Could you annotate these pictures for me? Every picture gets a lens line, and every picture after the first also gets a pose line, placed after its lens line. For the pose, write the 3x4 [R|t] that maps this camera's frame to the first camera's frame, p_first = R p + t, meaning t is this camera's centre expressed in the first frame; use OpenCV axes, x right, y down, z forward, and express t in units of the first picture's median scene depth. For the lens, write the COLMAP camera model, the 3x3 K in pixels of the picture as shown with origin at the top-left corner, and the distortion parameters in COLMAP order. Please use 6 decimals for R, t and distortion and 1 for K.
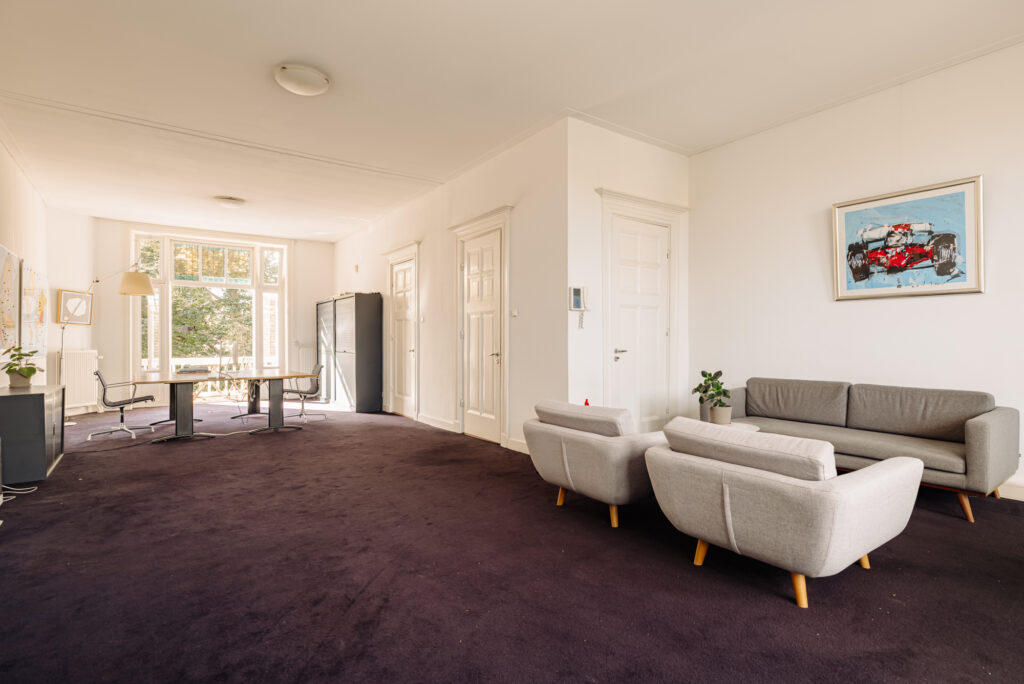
lens RADIAL K [[500.2, 0, 512.0], [0, 500.2, 342.0], [0, 0, 1]] dist [0.003395, 0.001020]
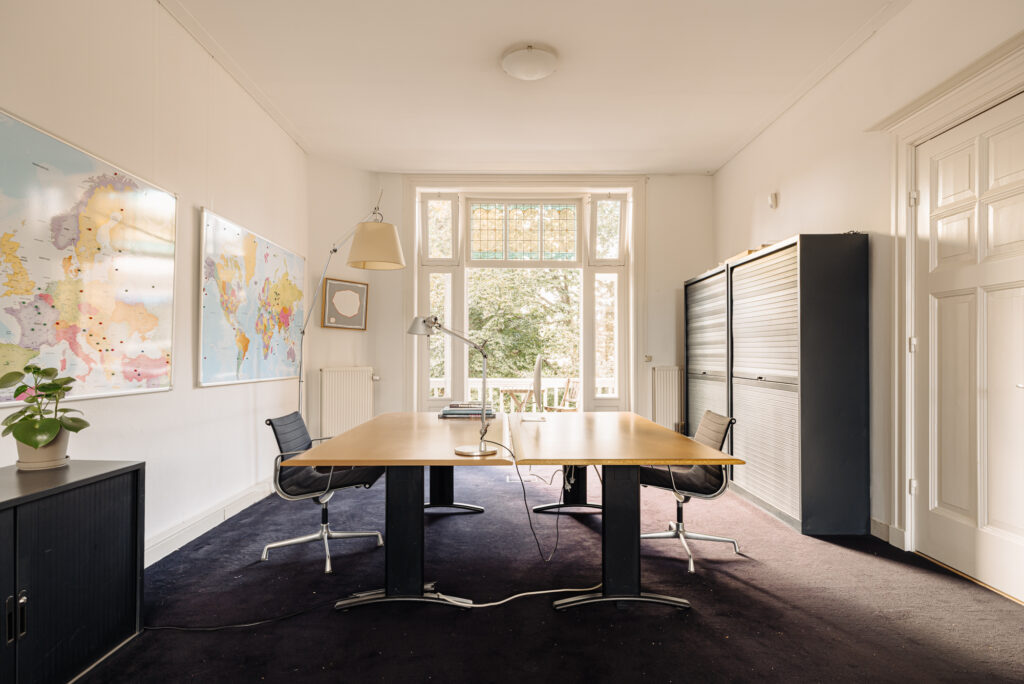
lens RADIAL K [[581.4, 0, 511.8], [0, 581.4, 357.2], [0, 0, 1]] dist [0.003164, 0.000465]
pose [[0.820891, 0.003911, -0.571071, -0.235254], [-0.002609, 0.999992, 0.003097, -0.000226], [0.571079, -0.001052, 0.820895, 0.482839]]
